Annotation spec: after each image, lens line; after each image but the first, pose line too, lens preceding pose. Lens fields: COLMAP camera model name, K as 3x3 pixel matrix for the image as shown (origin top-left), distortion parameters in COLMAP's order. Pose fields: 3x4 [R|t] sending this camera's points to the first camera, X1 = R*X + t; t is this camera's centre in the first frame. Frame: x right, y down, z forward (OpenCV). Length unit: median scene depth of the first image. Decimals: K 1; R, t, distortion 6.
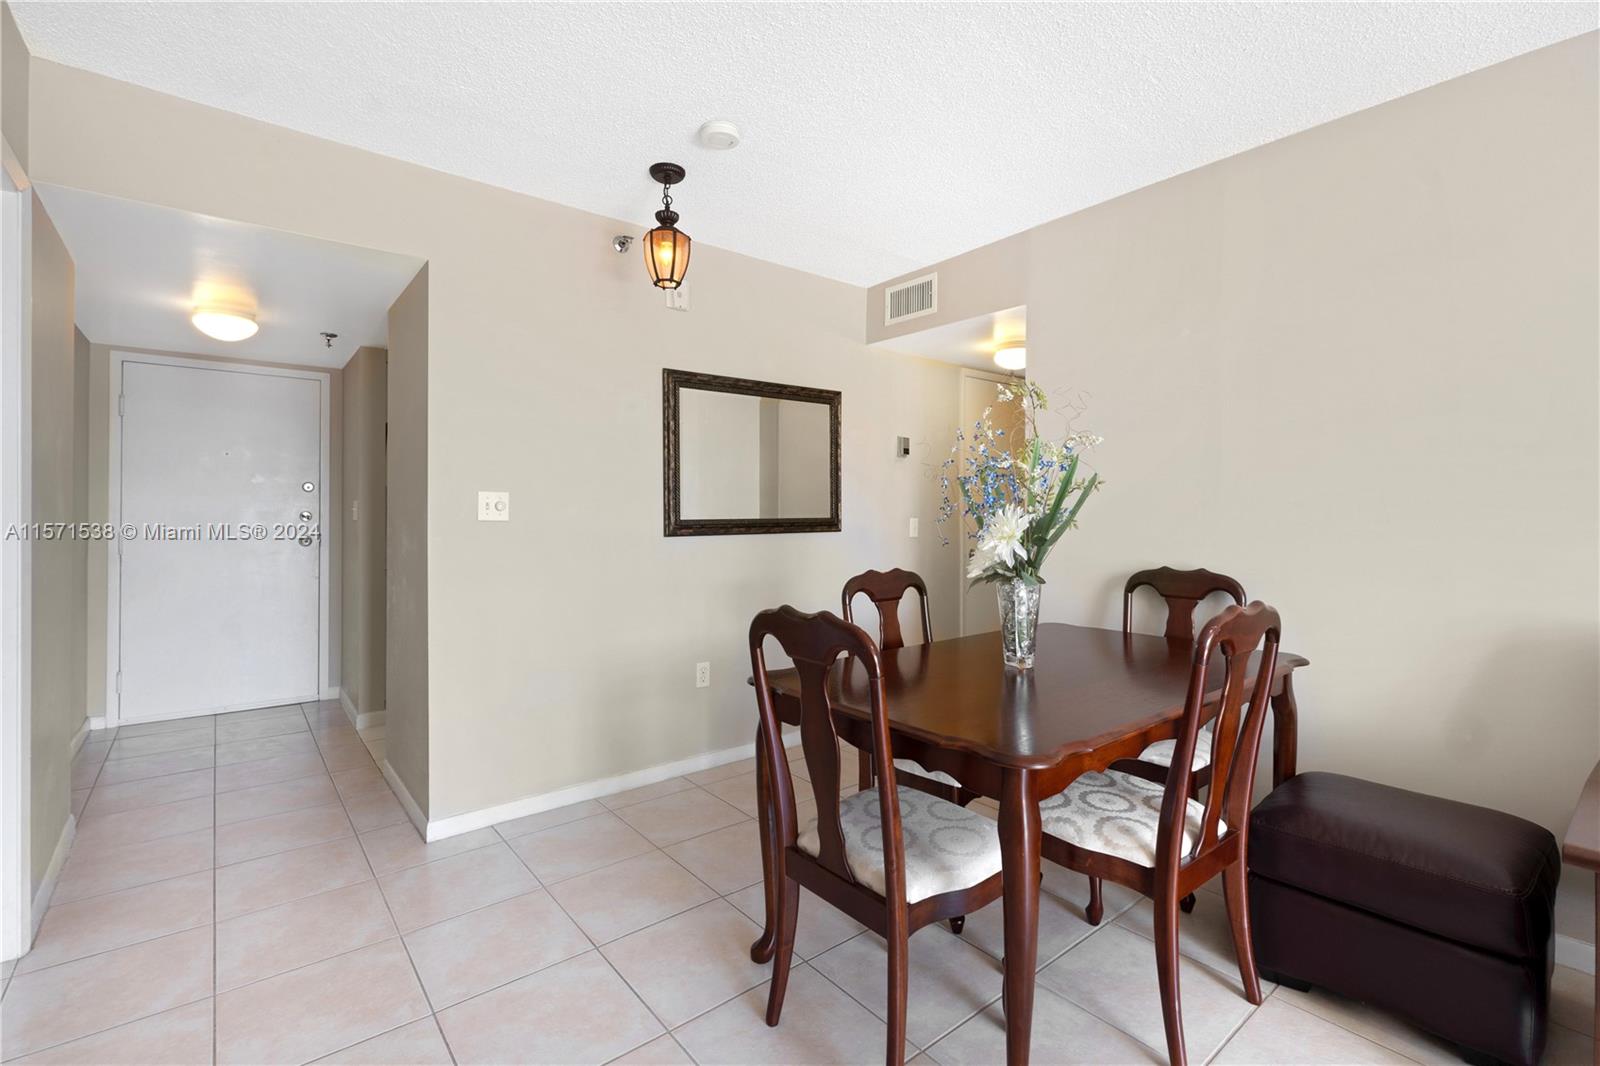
lens RADIAL K [[714.7, 0, 797.7], [0, 714.7, 513.2], [0, 0, 1]] dist [0.001543, 0.000112]
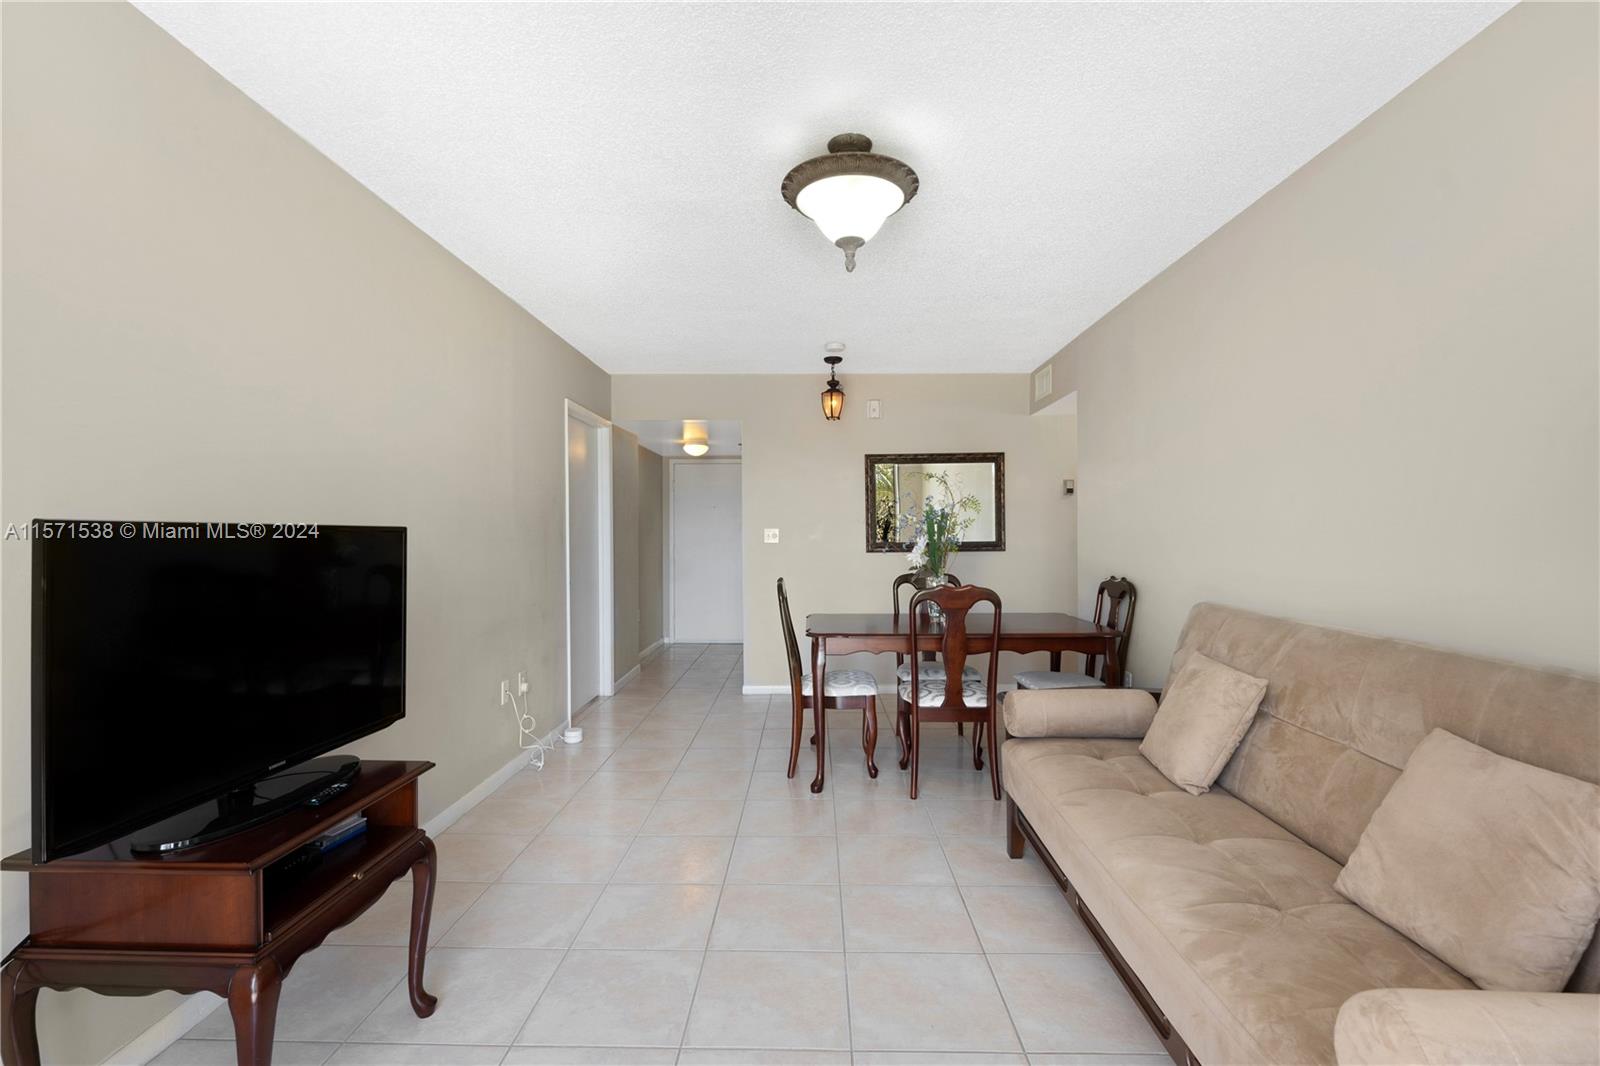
lens RADIAL K [[729.5, 0, 800.0], [0, 729.5, 533.0], [0, 0, 1]] dist [-0.002896, -0.000508]
pose [[0.767053, -0.006215, -0.641553, 0.745191], [0.006677, 0.999976, -0.001705, -0.010779], [0.641549, -0.002976, 0.767077, -0.409426]]
